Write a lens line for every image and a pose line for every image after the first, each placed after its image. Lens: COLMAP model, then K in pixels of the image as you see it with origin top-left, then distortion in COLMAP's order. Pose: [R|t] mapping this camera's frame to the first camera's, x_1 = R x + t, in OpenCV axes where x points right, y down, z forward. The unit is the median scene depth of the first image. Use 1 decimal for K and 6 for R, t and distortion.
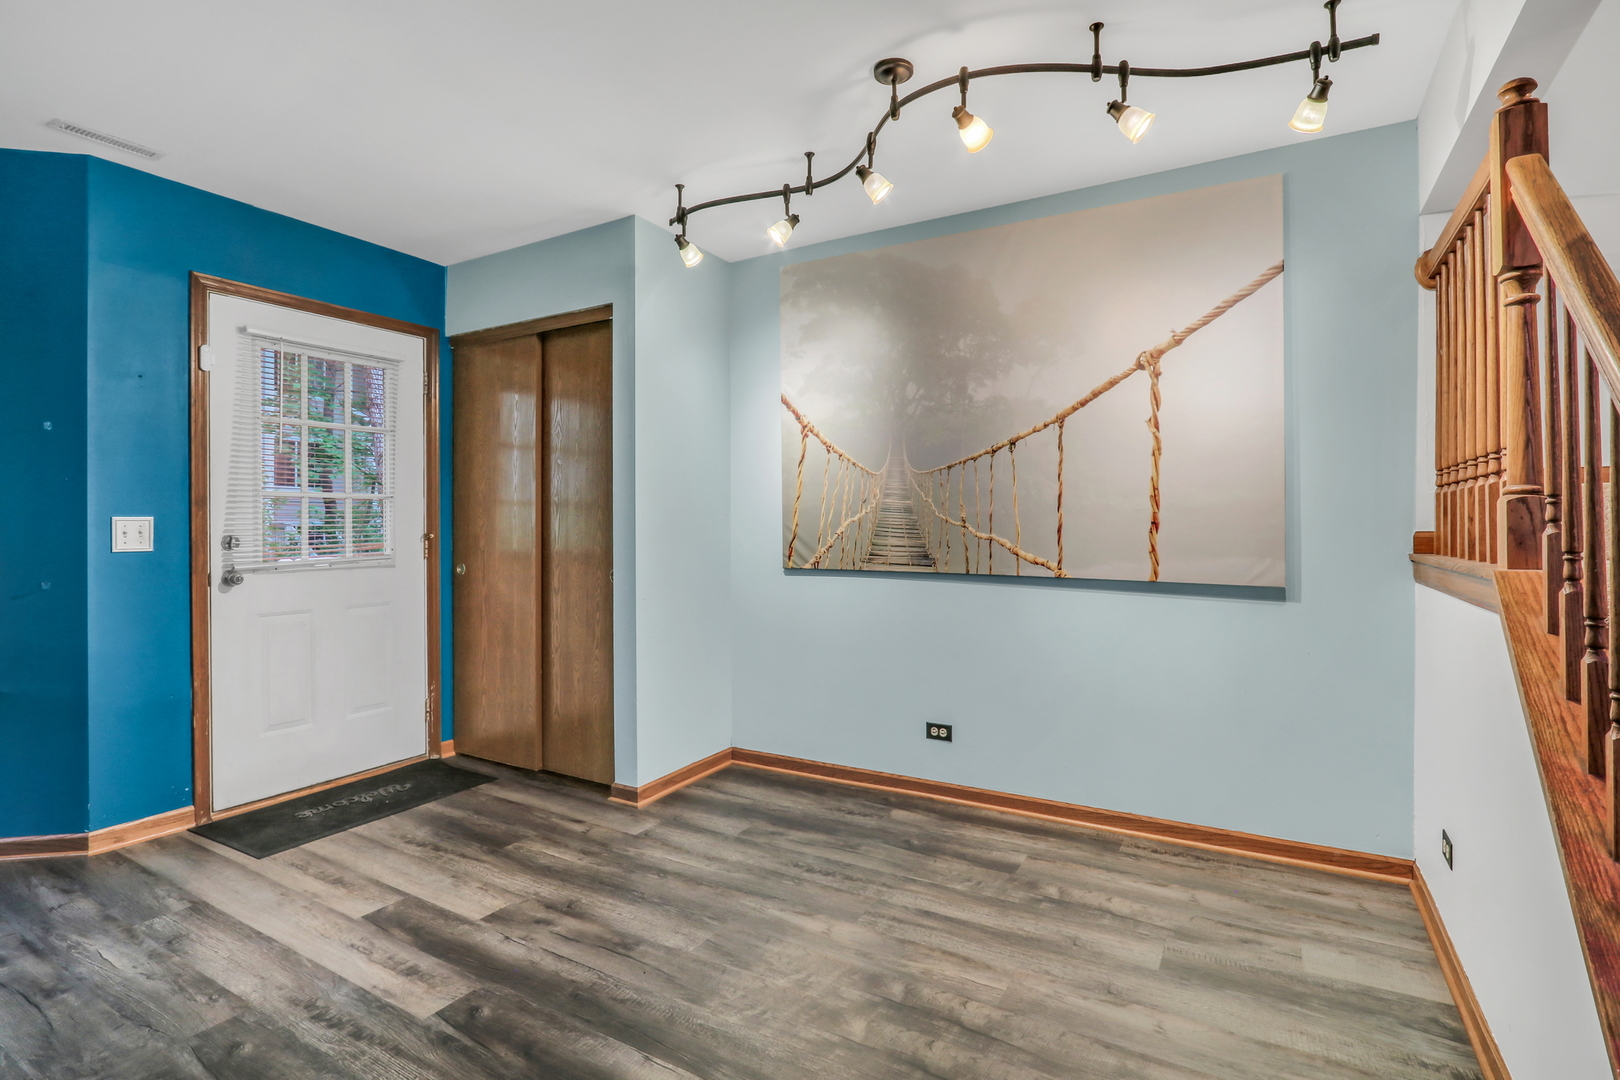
lens RADIAL K [[781.8, 0, 802.4], [0, 781.8, 523.4], [0, 0, 1]] dist [-0.021652, 0.003824]
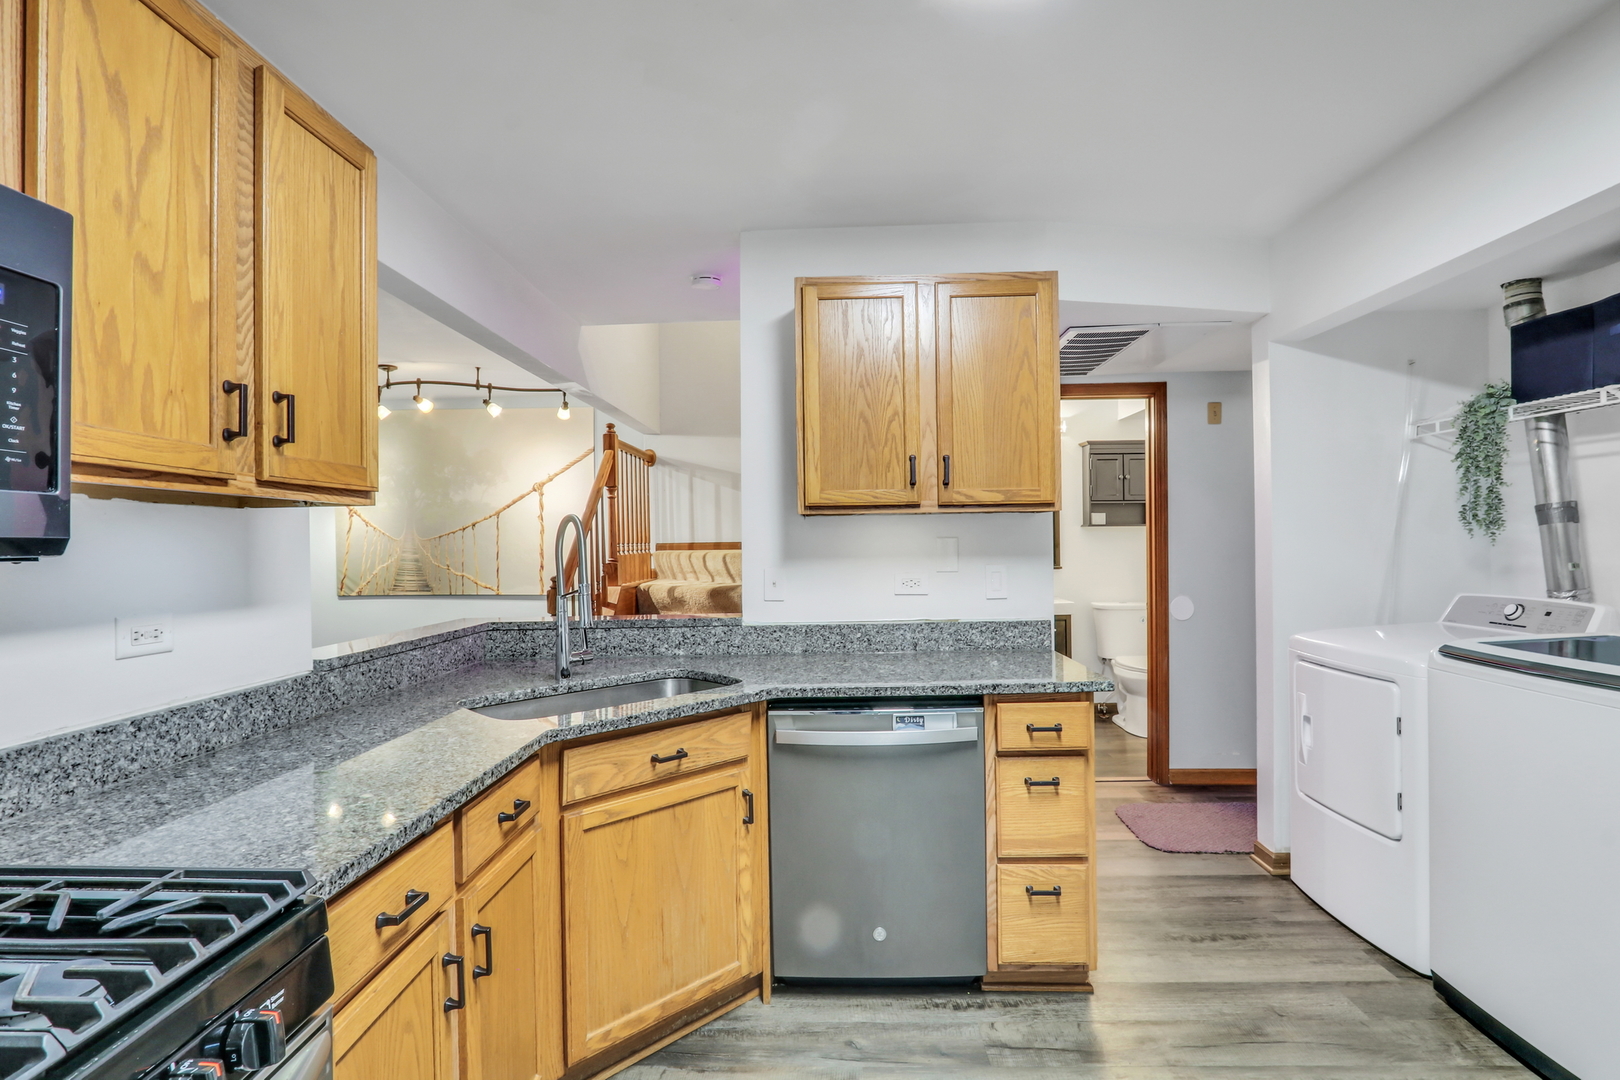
lens RADIAL K [[781.8, 0, 807.7], [0, 781.8, 535.4], [0, 0, 1]] dist [-0.021652, 0.003824]
pose [[0.876973, -0.008945, 0.480456, 0.073487], [0.012425, 0.999915, -0.004063, -0.062068], [-0.480379, 0.009533, 0.877009, -1.103449]]
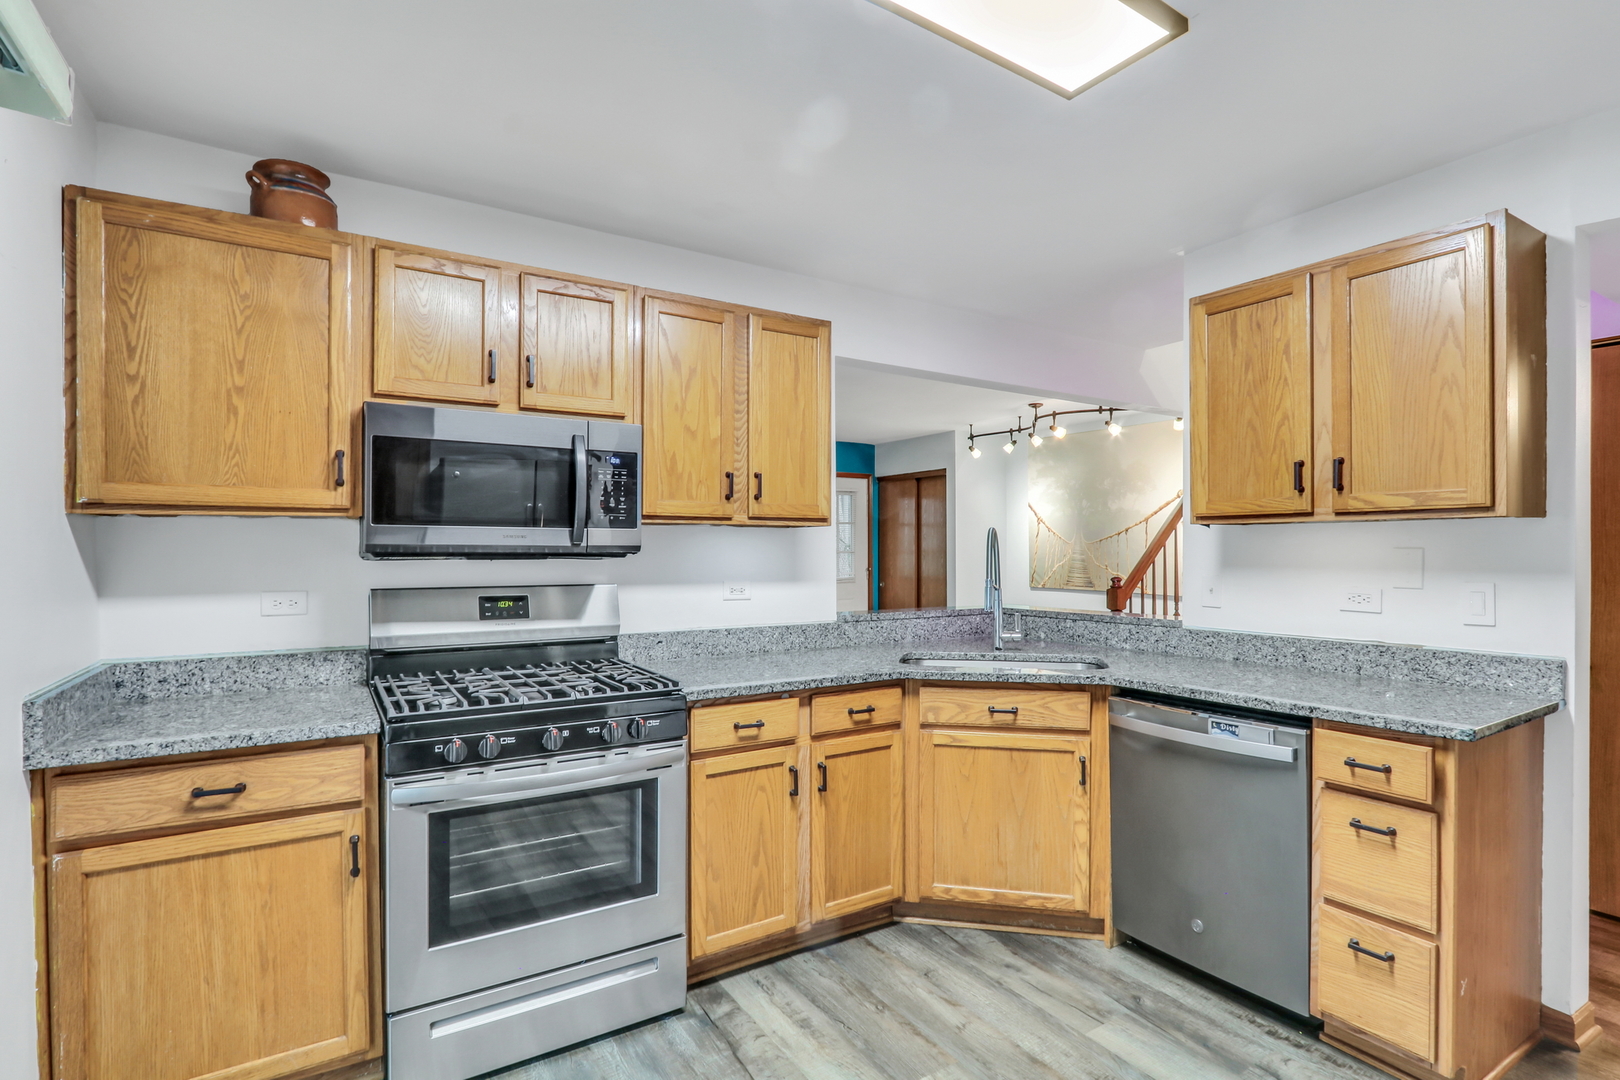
lens RADIAL K [[781.8, 0, 801.1], [0, 781.8, 547.2], [0, 0, 1]] dist [-0.021652, 0.003824]
pose [[0.884319, -0.001281, -0.466881, 0.495473], [0.002501, 0.999995, 0.001992, -0.065279], [0.466876, -0.002929, 0.884318, -1.349580]]
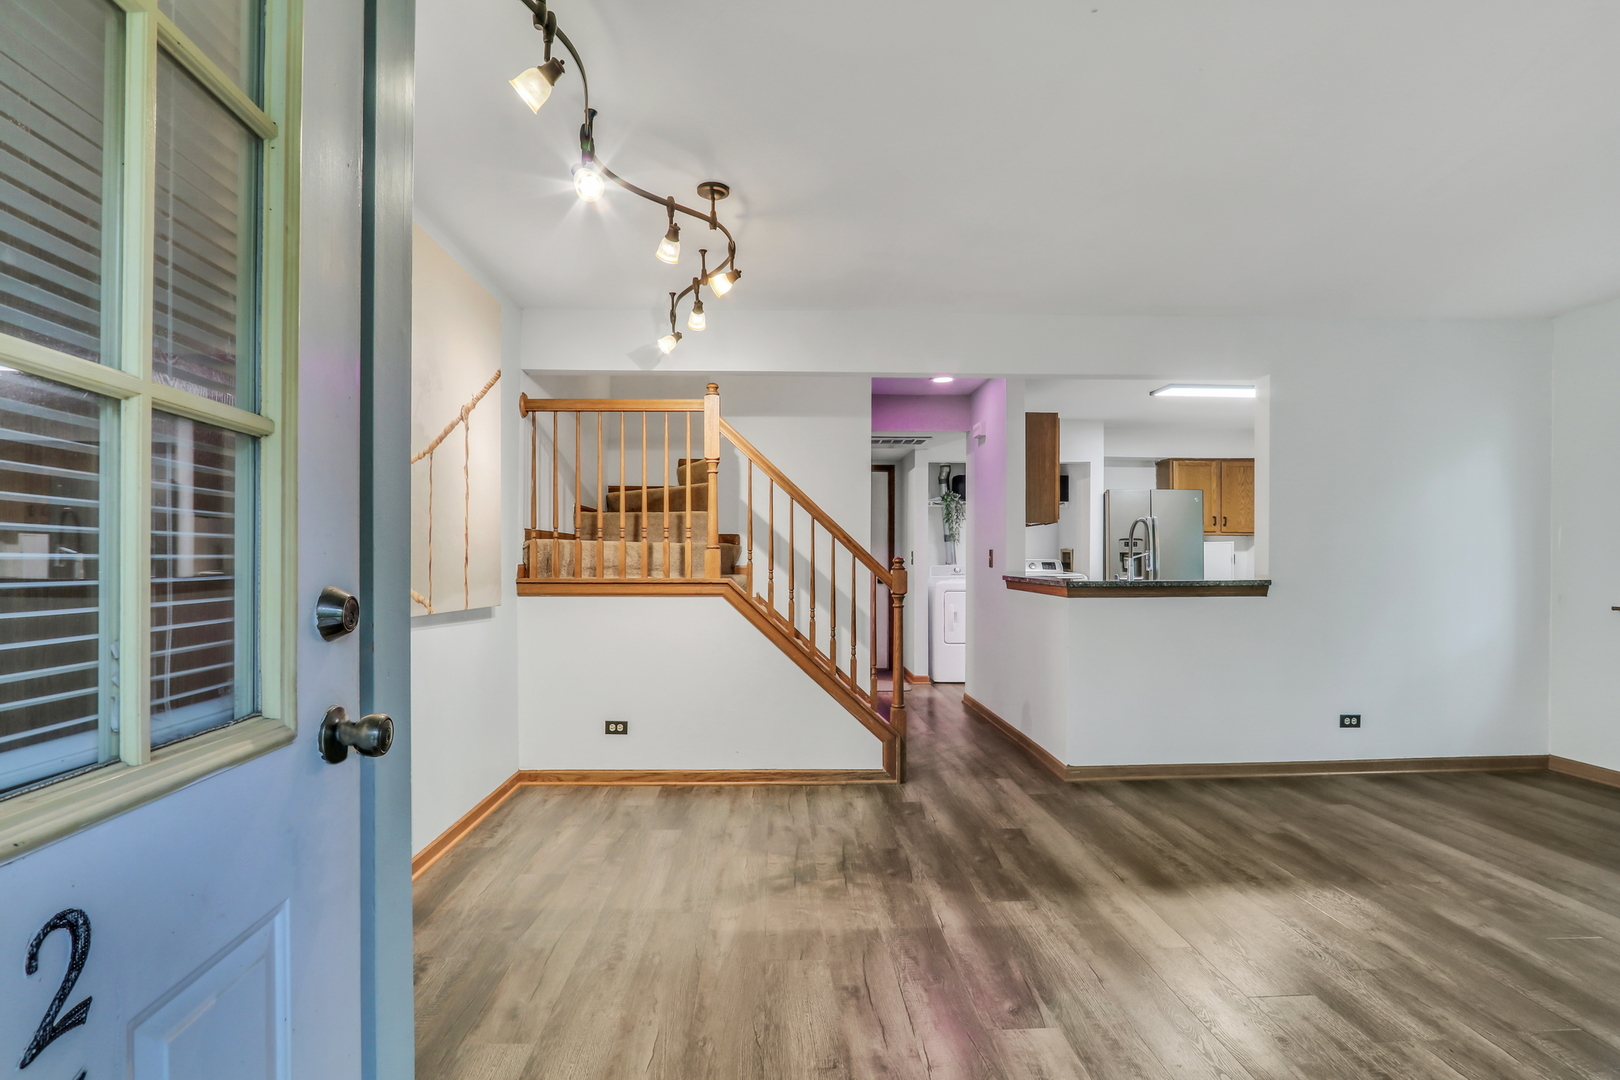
lens RADIAL K [[781.8, 0, 801.1], [0, 781.8, 552.2], [0, 0, 1]] dist [-0.021652, 0.003824]
pose [[-0.542312, 0.011476, 0.840099, -0.732174], [-0.001353, 0.999893, -0.014532, 0.005746], [-0.840176, -0.009017, -0.542239, 1.146288]]
